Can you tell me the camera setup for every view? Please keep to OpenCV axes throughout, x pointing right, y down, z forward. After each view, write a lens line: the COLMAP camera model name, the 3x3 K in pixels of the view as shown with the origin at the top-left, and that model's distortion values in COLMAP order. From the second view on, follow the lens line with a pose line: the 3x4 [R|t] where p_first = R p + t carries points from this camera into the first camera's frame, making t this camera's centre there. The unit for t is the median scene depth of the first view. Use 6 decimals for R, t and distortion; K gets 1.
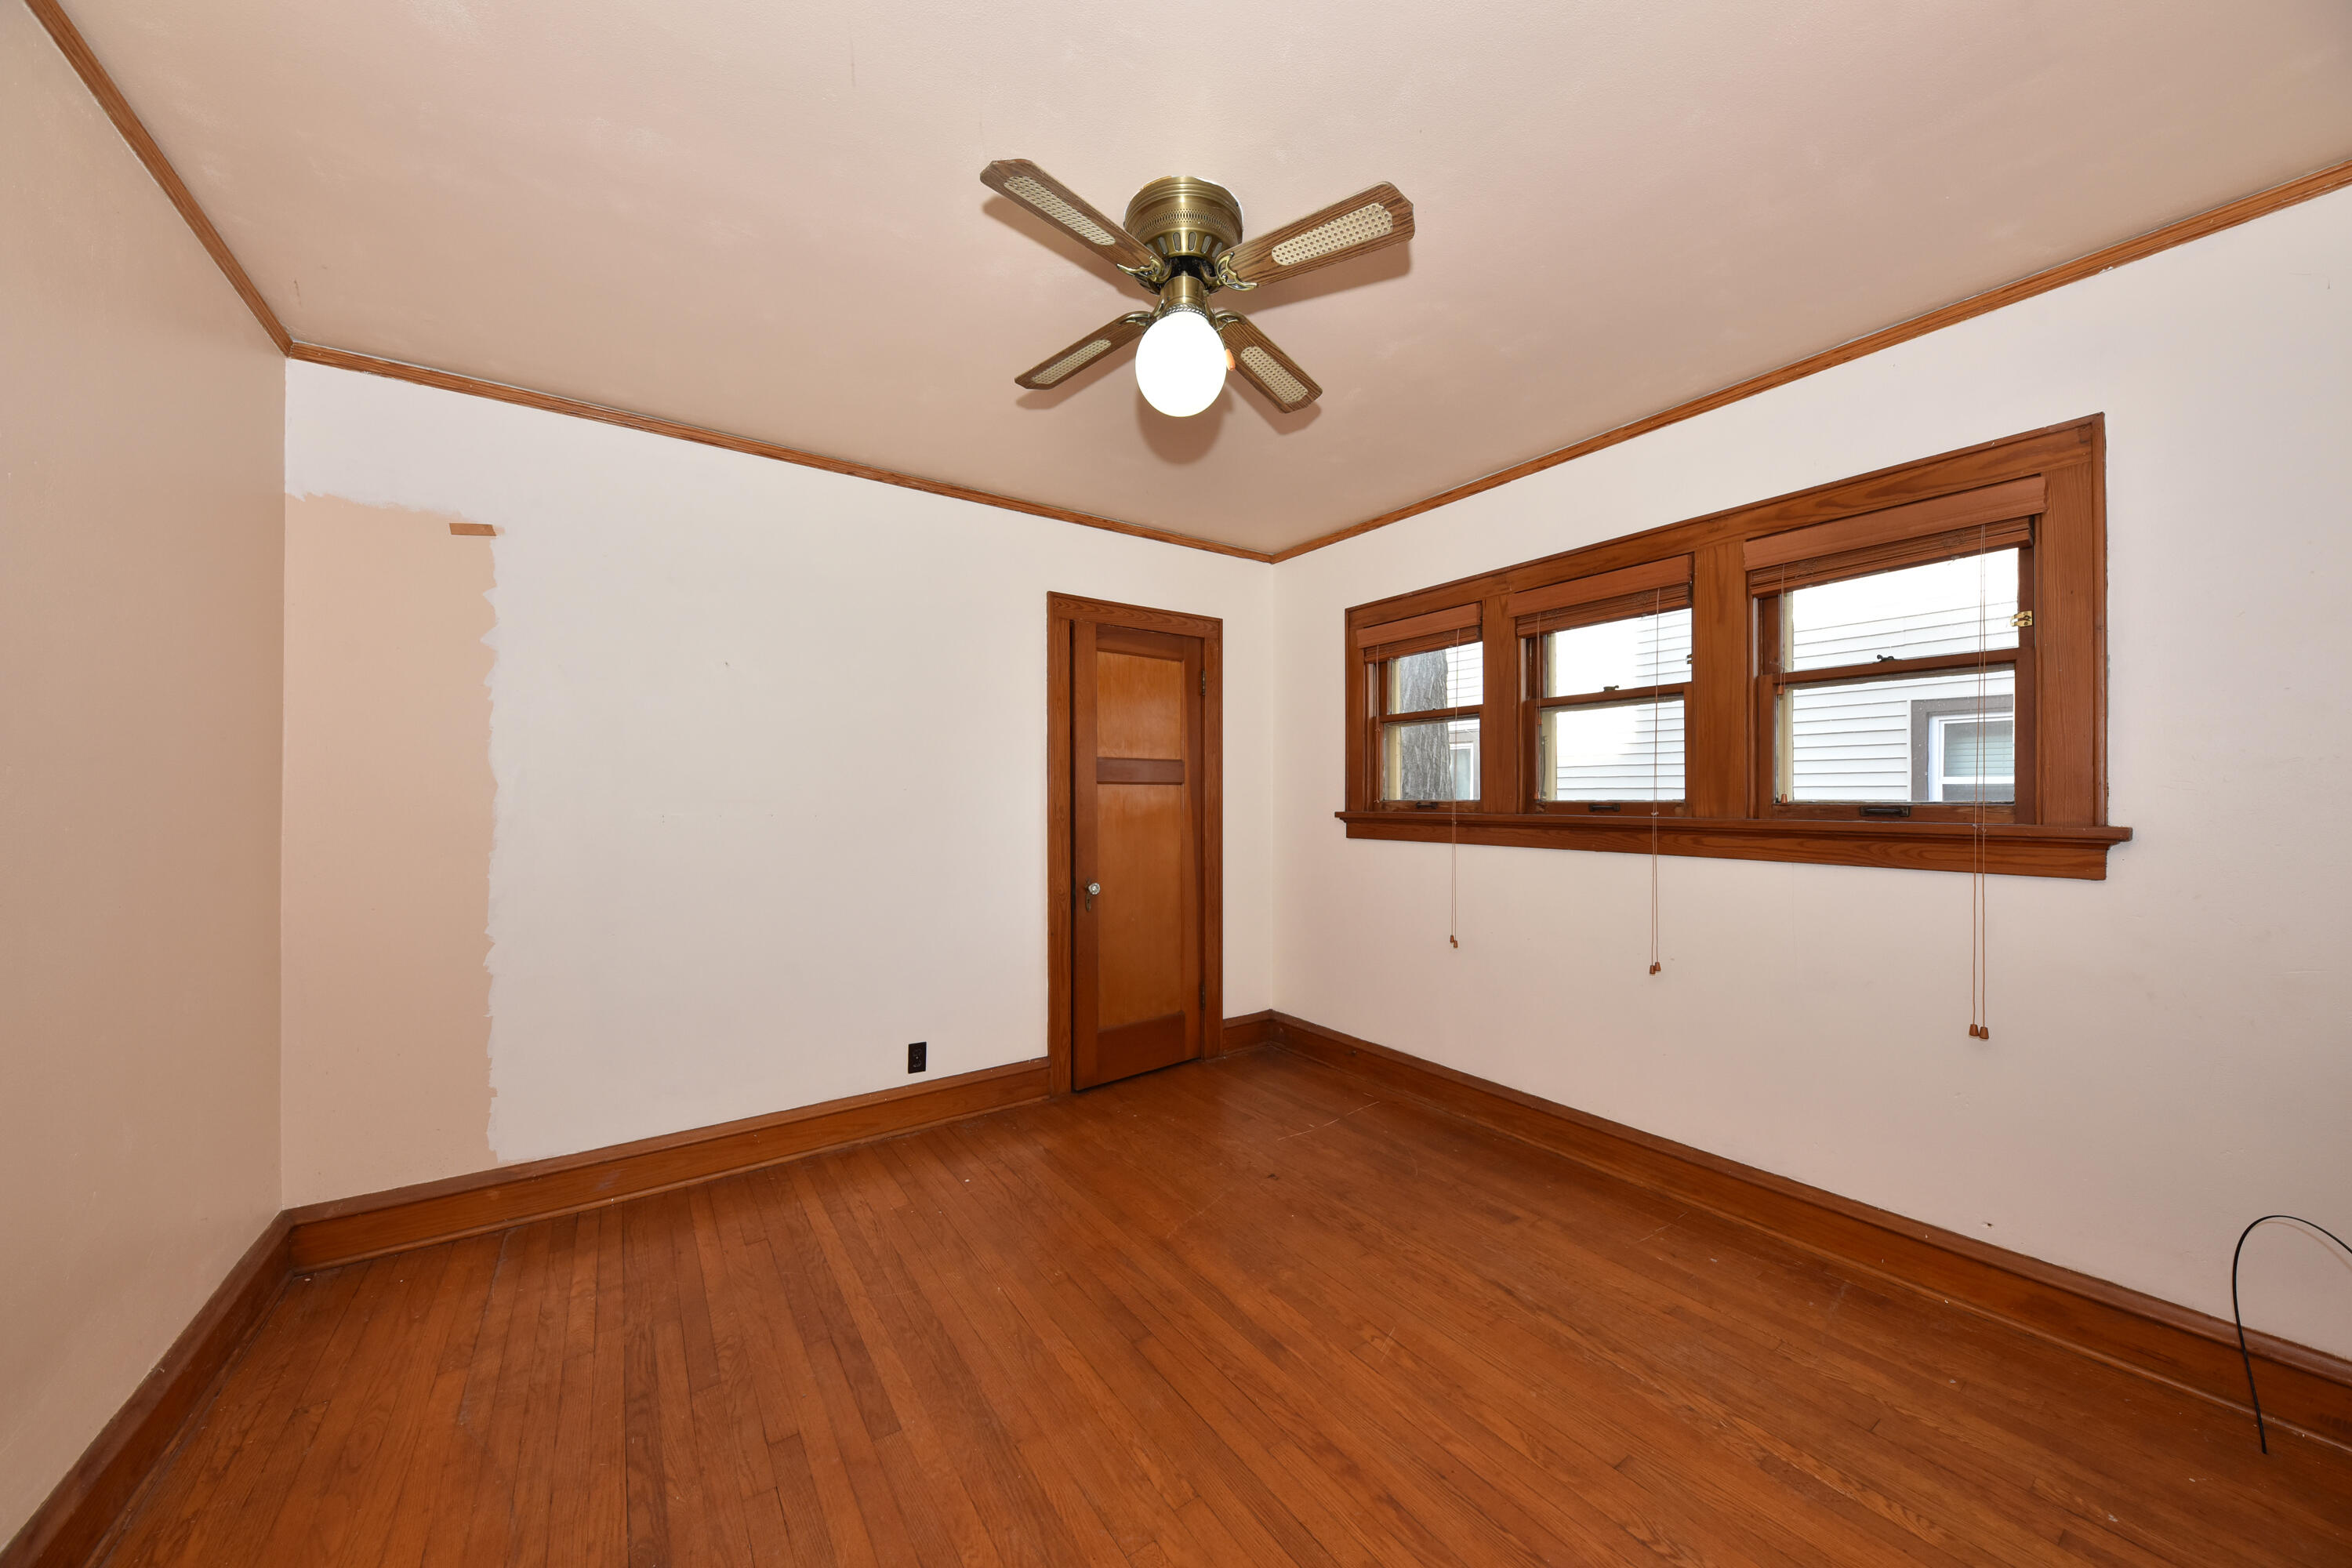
lens RADIAL K [[803.4, 0, 1180.7], [0, 803.4, 796.7], [0, 0, 1]] dist [0.014060, -0.008014]
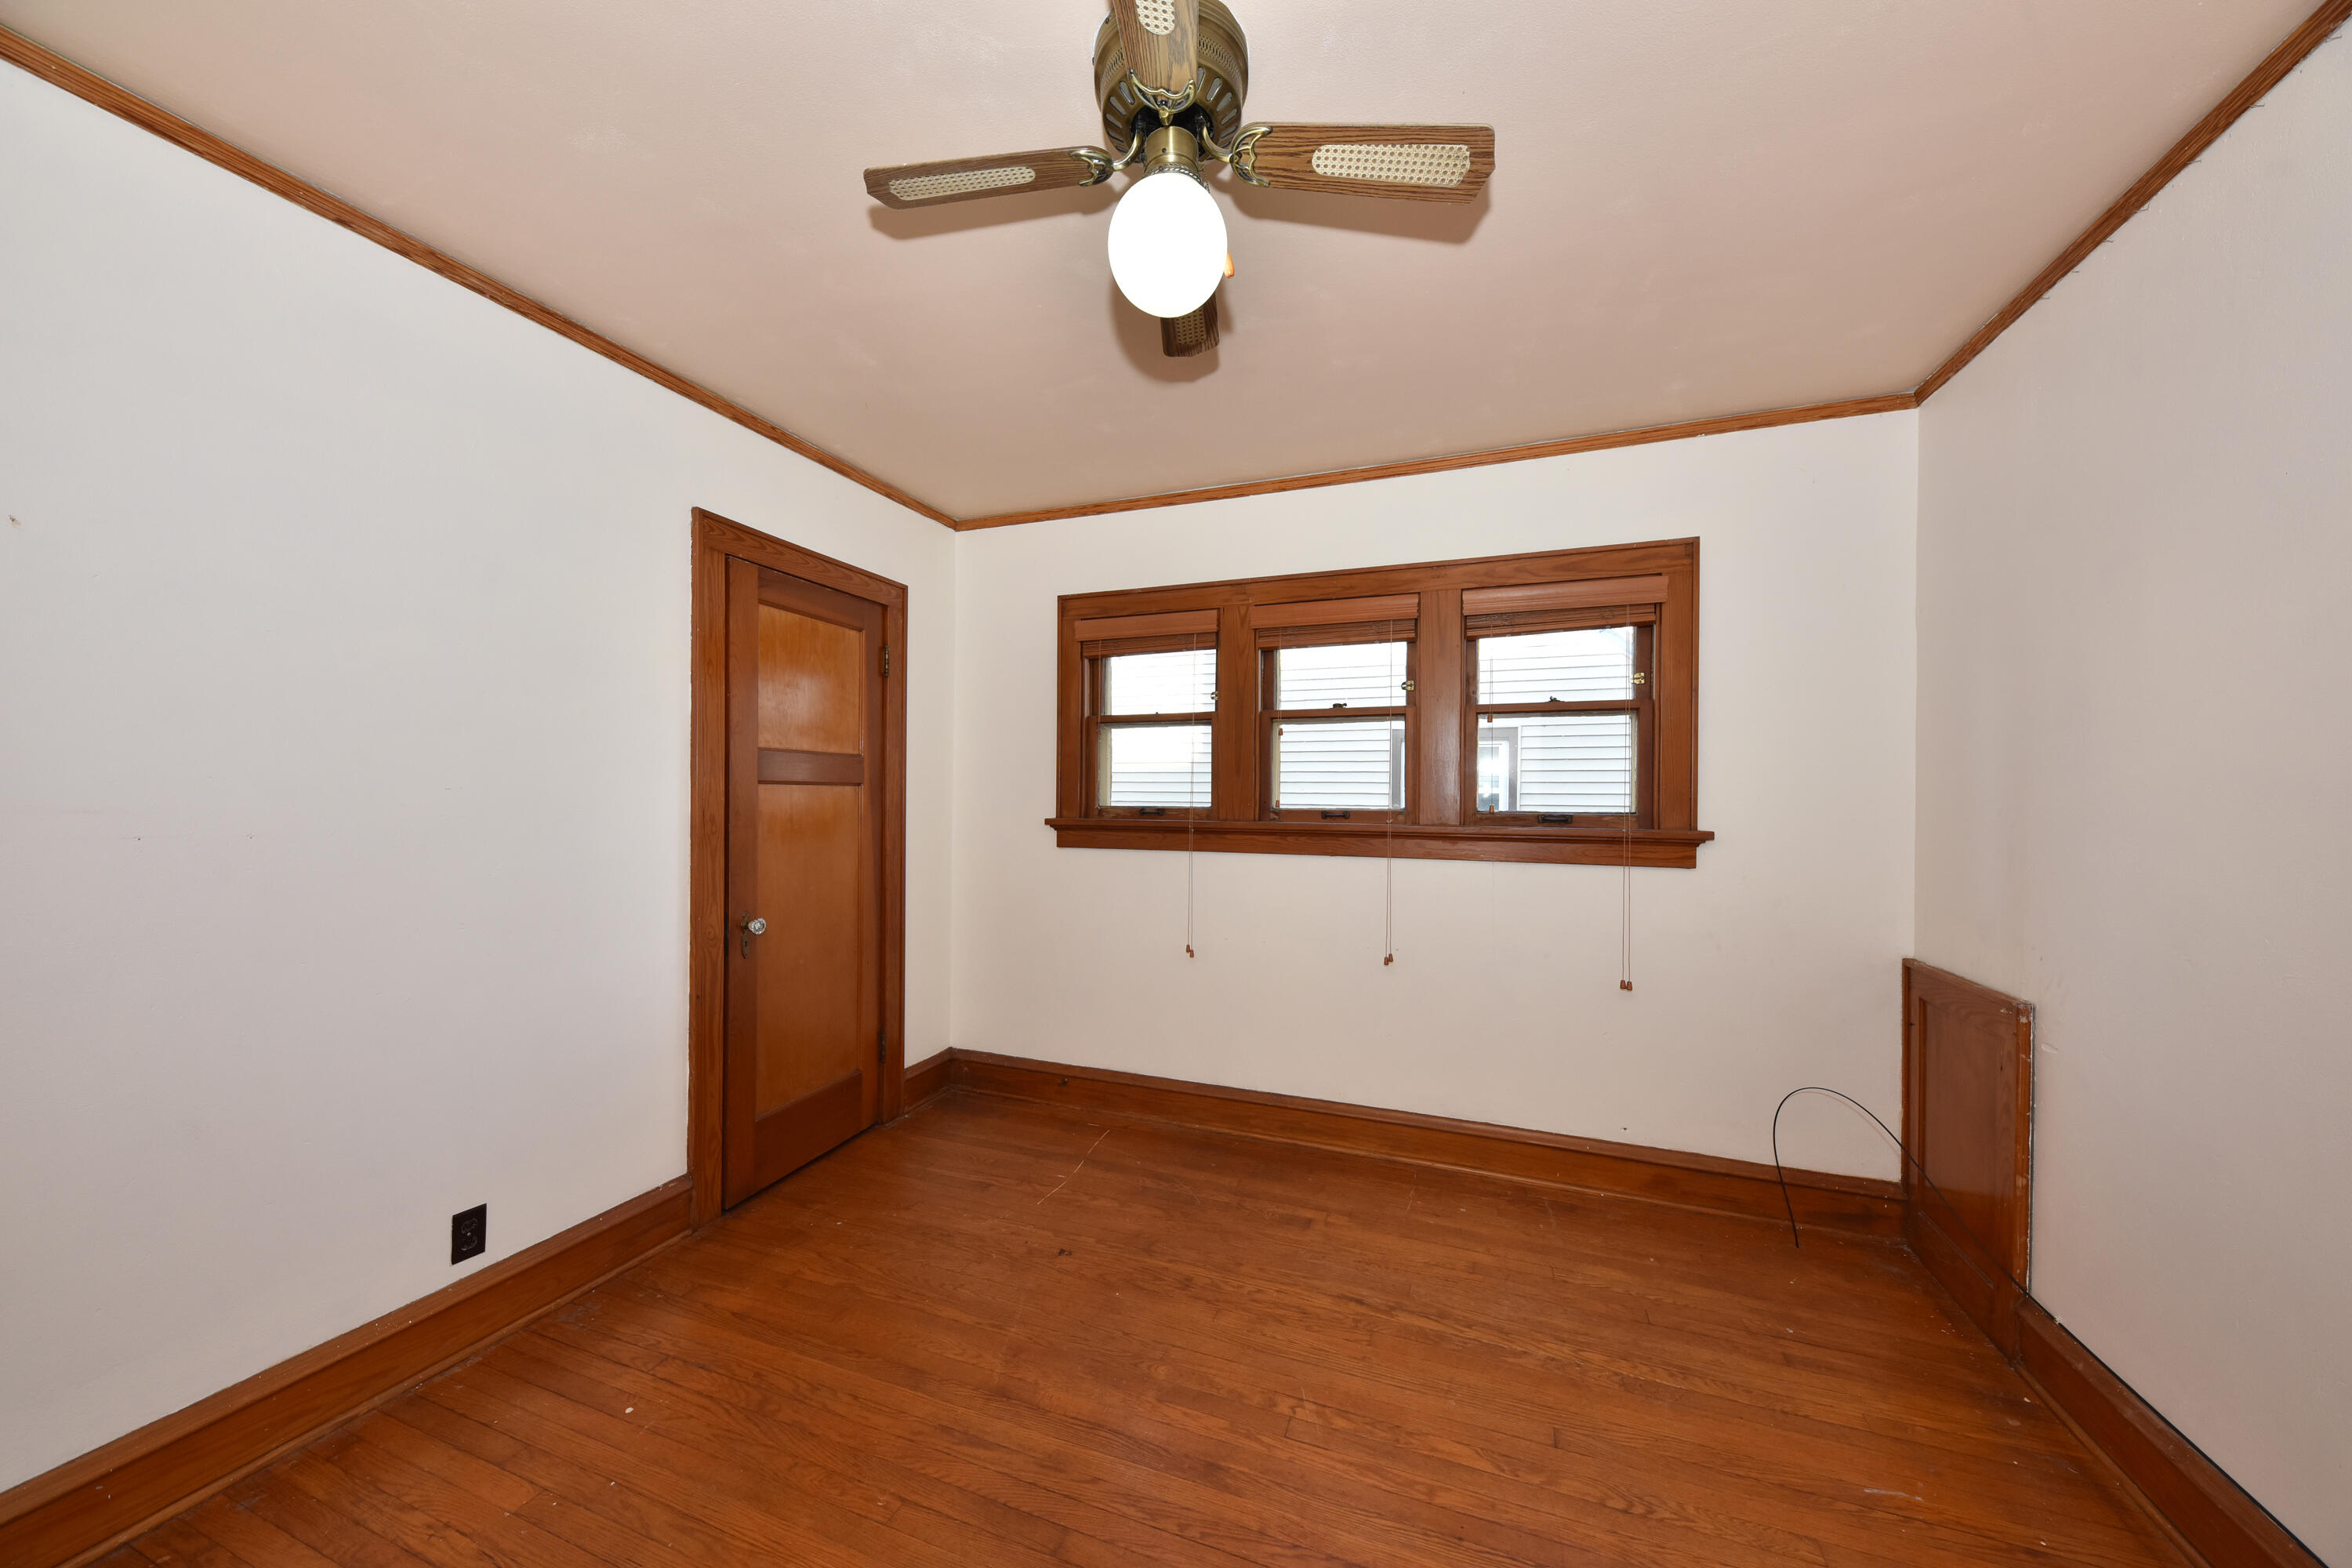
lens RADIAL K [[803.4, 0, 1180.7], [0, 803.4, 796.7], [0, 0, 1]] dist [0.014060, -0.008014]
pose [[0.825223, 0.007735, 0.564754, -0.260087], [-0.008688, 0.999962, -0.001000, -0.008454], [-0.564740, -0.004081, 0.825259, 0.224425]]
